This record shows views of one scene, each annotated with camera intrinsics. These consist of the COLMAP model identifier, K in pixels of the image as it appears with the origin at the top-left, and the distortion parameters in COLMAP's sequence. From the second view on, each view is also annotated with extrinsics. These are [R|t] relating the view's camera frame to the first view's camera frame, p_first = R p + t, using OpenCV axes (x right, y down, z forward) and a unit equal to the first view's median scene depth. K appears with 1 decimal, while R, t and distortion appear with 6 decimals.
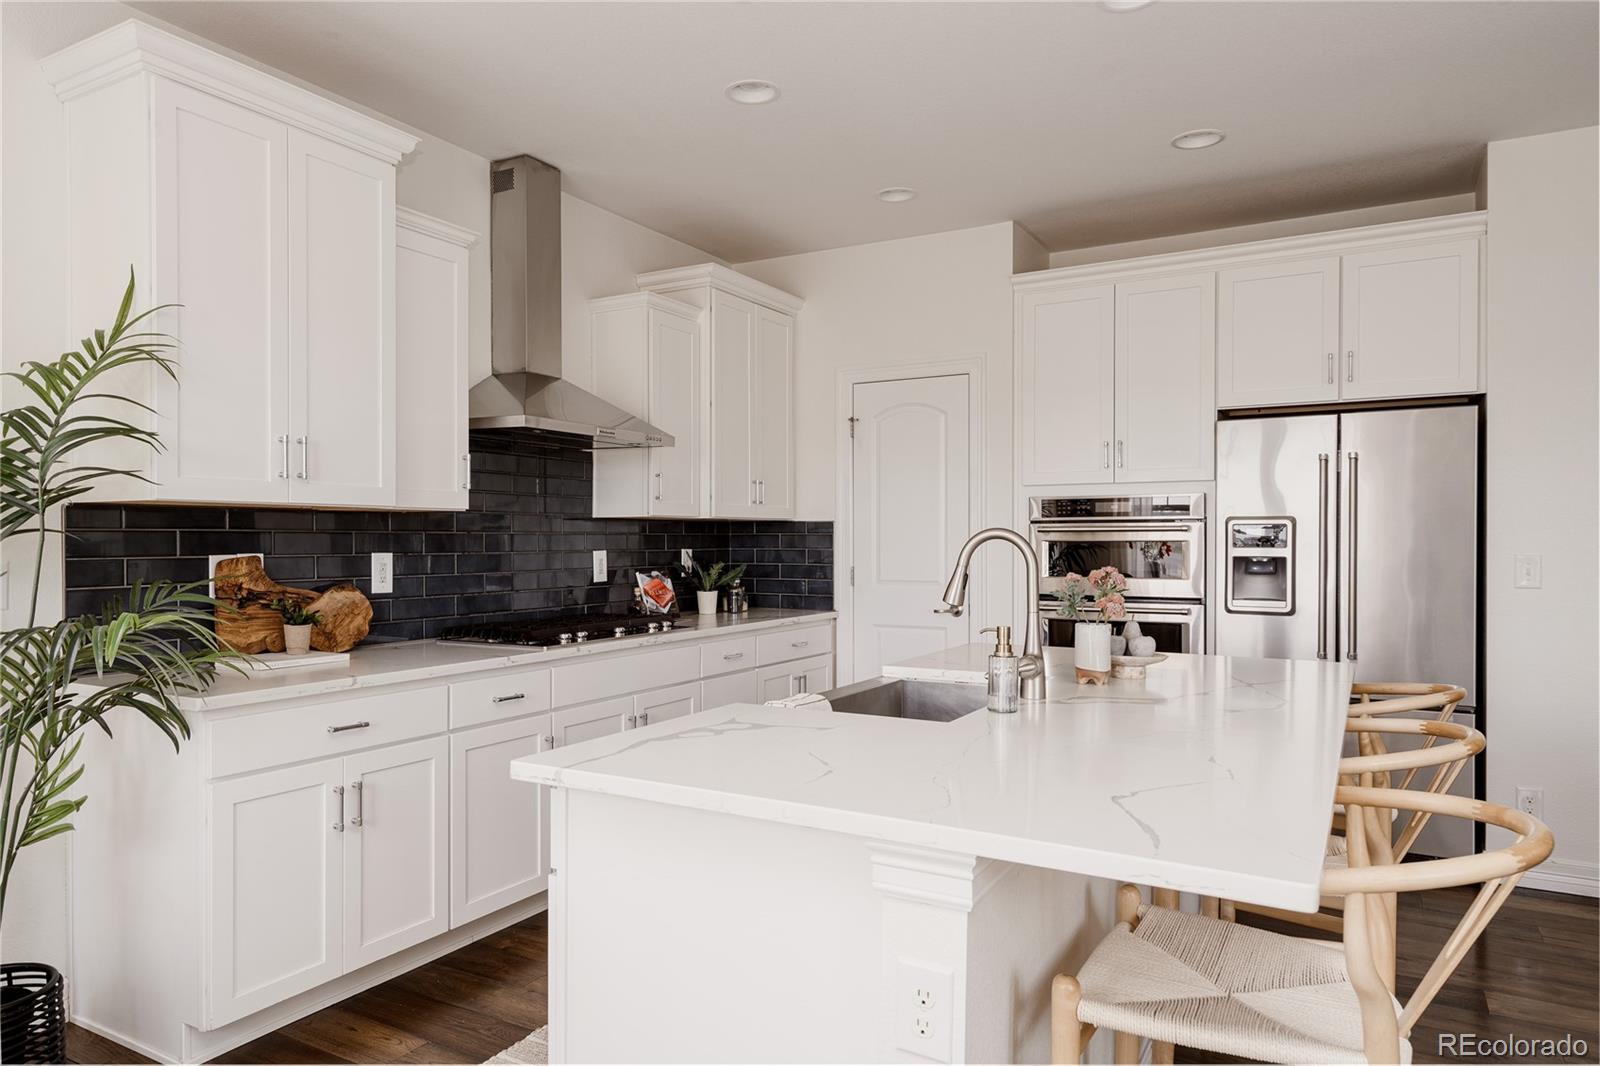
lens RADIAL K [[1059.3, 0, 792.1], [0, 1059.3, 532.0], [0, 0, 1]] dist [0.009197, 0.001884]
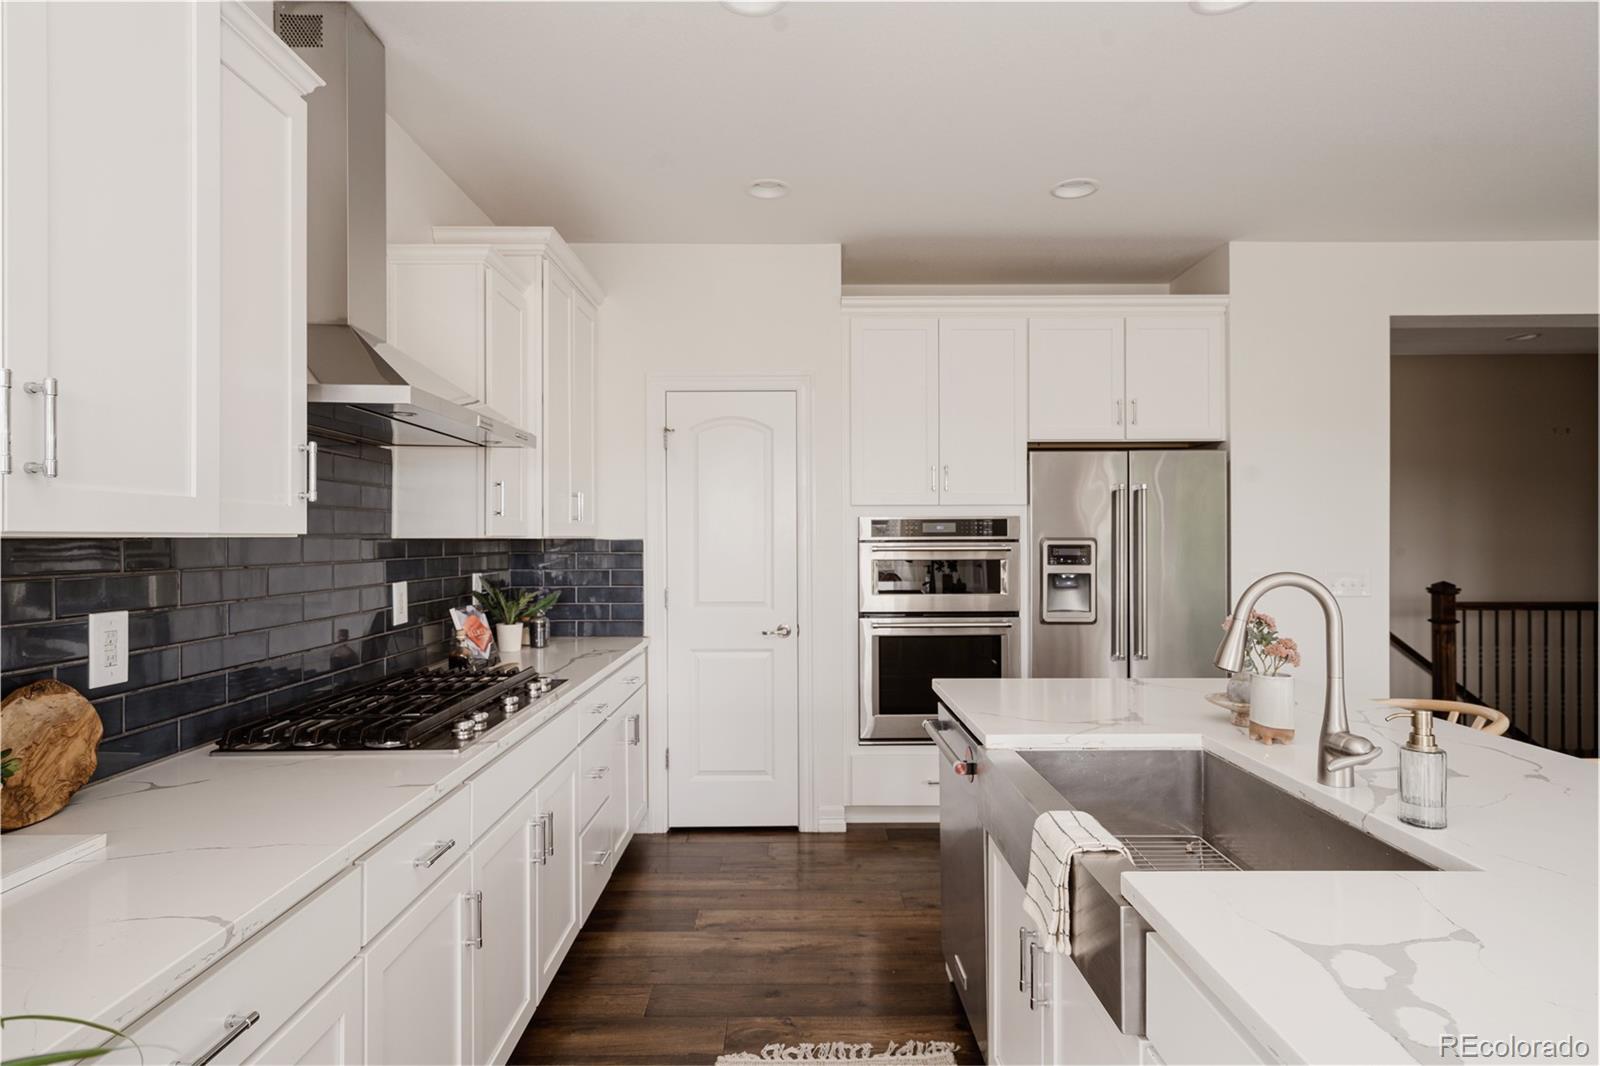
lens RADIAL K [[841.1, 0, 827.7], [0, 841.1, 527.0], [0, 0, 1]] dist [0.007776, 0.001343]
pose [[0.860992, 0.005939, 0.508584, -0.232771], [-0.001410, 0.999956, -0.009290, -0.016885], [-0.508616, 0.007281, 0.860963, 0.347145]]
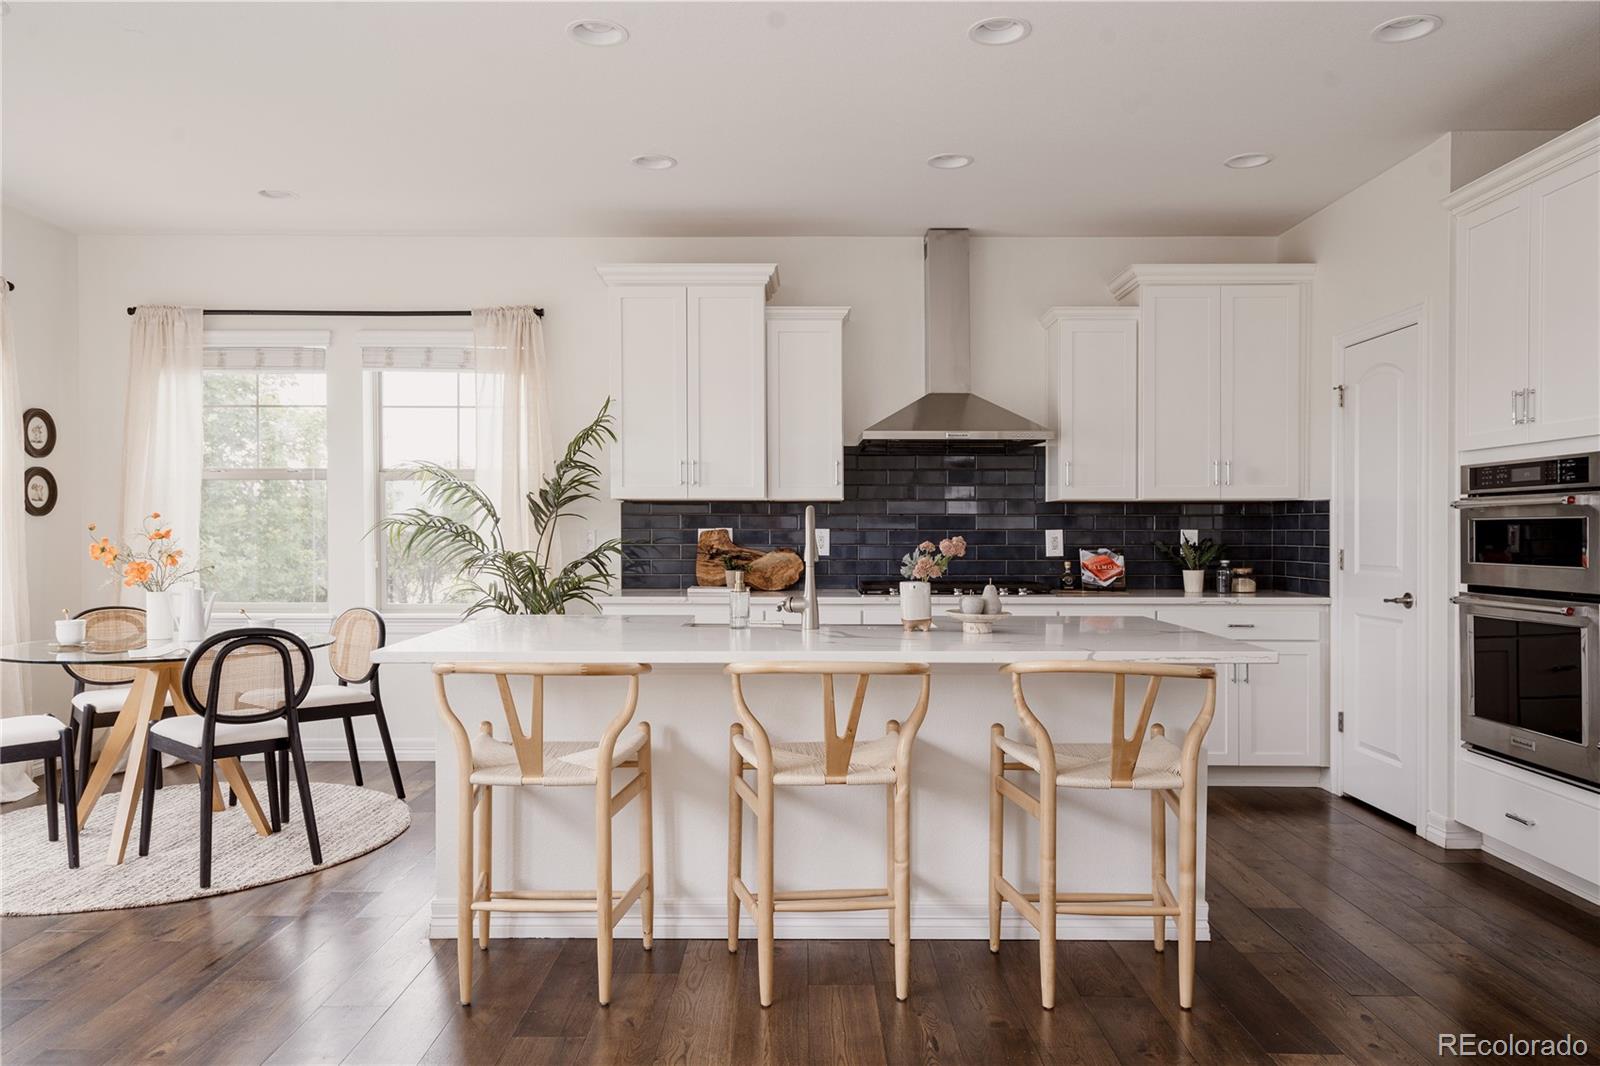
lens RADIAL K [[1159.8, 0, 802.0], [0, 1159.8, 537.1], [0, 0, 1]] dist [0.007025, 0.004147]
pose [[0.510438, 0.005915, -0.859894, 0.804395], [0.005344, 0.999935, 0.010051, 0.011911], [0.859898, -0.009725, 0.510373, 0.113056]]
